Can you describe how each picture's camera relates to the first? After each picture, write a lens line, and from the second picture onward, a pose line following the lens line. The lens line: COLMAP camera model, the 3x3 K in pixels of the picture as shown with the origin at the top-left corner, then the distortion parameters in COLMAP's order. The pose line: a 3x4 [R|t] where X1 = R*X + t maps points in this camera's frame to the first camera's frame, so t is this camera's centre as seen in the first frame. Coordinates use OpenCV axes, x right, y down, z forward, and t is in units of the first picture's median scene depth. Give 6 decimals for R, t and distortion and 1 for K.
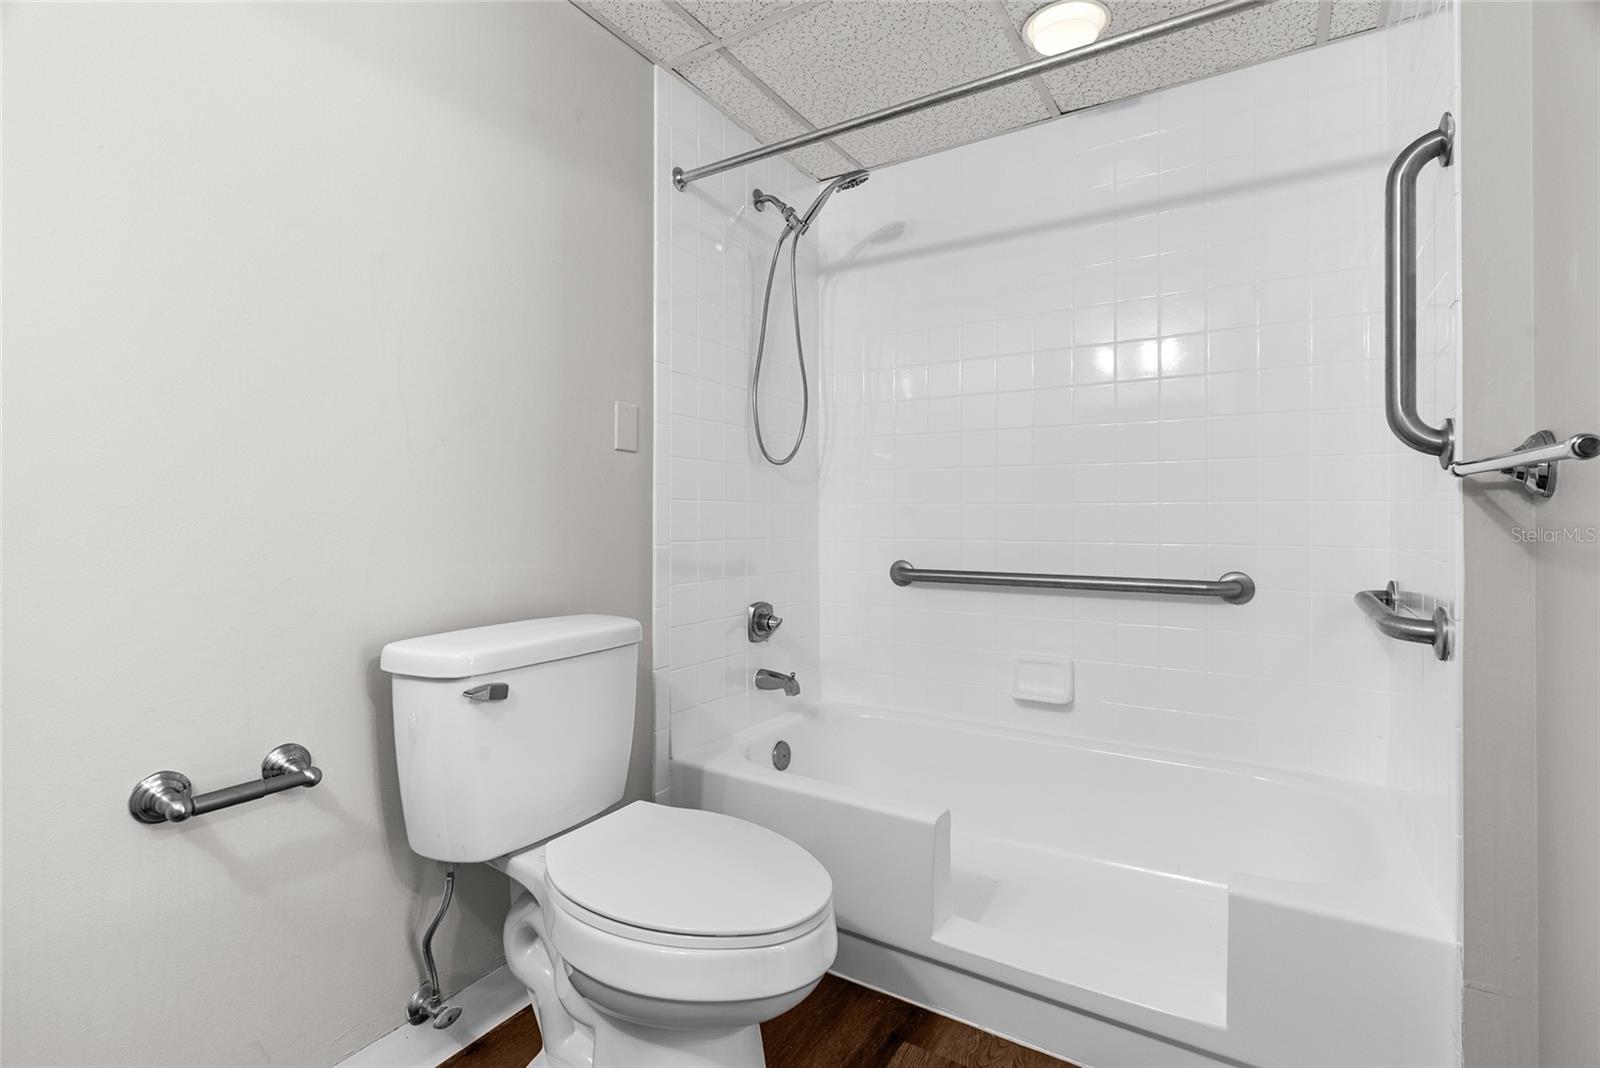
lens RADIAL K [[739.1, 0, 800.7], [0, 739.1, 514.2], [0, 0, 1]] dist [-0.001235, 0.000259]
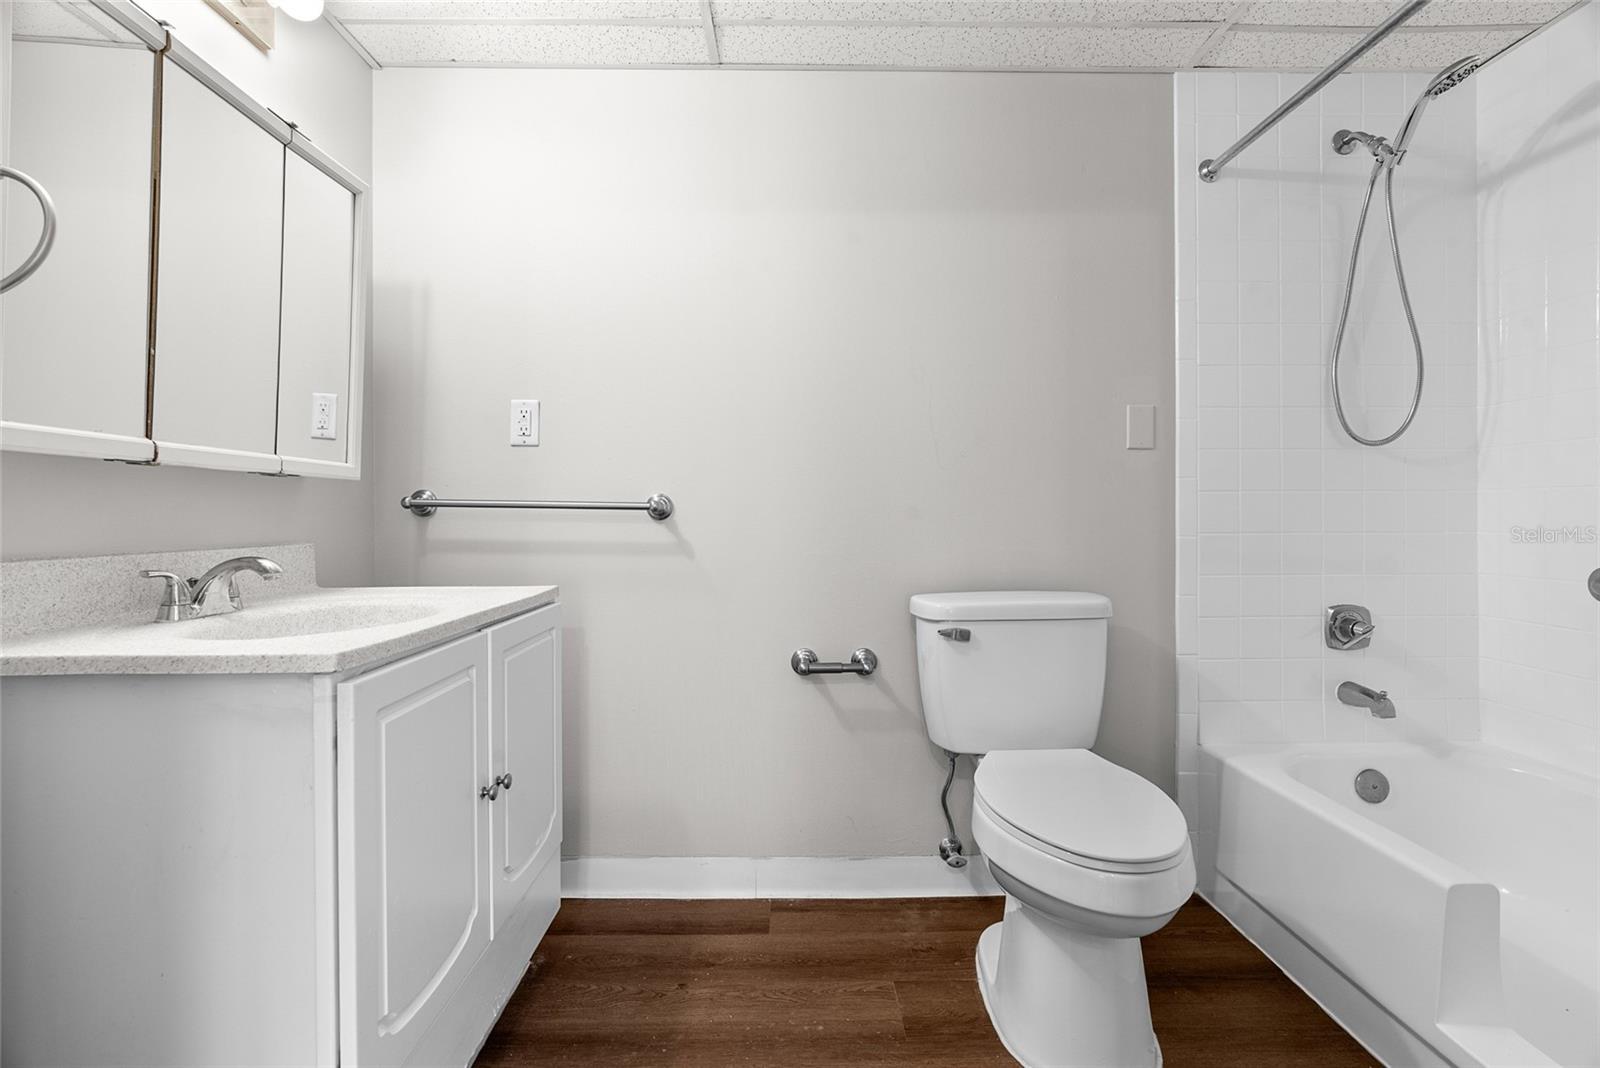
lens RADIAL K [[716.1, 0, 800.9], [0, 716.1, 521.1], [0, 0, 1]] dist [-0.003359, -0.000509]
pose [[0.549209, -0.000841, -0.835684, 0.320108], [0.013498, 0.999878, 0.007864, 0.005357], [0.835576, -0.015599, 0.549154, -0.000291]]
